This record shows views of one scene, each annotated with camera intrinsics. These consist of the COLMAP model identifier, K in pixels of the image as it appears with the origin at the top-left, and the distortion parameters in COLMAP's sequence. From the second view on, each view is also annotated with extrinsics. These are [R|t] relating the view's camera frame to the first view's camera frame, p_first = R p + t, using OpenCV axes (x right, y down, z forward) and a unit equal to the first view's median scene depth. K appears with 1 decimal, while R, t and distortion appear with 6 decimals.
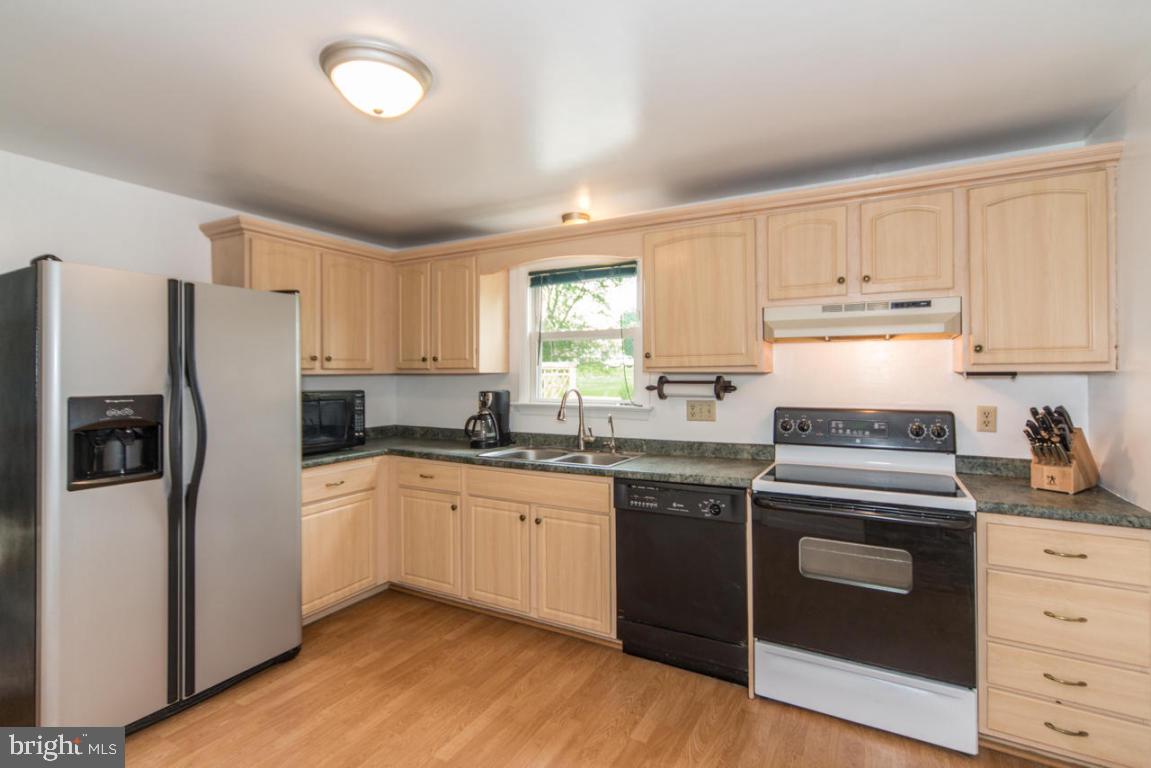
lens RADIAL K [[536.6, 0, 577.8], [0, 536.6, 376.2], [0, 0, 1]] dist [-0.002556, -0.000682]
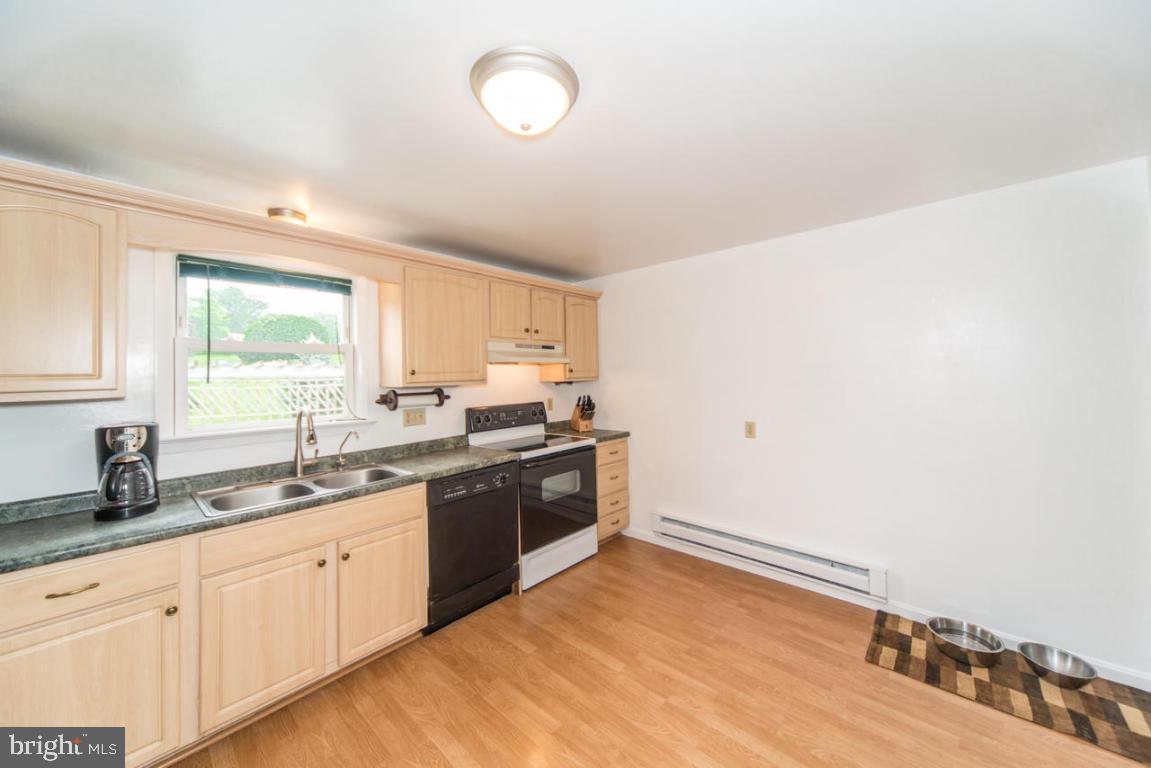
lens RADIAL K [[412.5, 0, 577.8], [0, 412.5, 374.5], [0, 0, 1]] dist [0.000433, 0.000062]
pose [[0.222082, 0.000404, 0.975028, -0.693284], [0.025772, 0.999648, -0.006284, -0.020413], [-0.974687, 0.026524, 0.221994, 0.484367]]
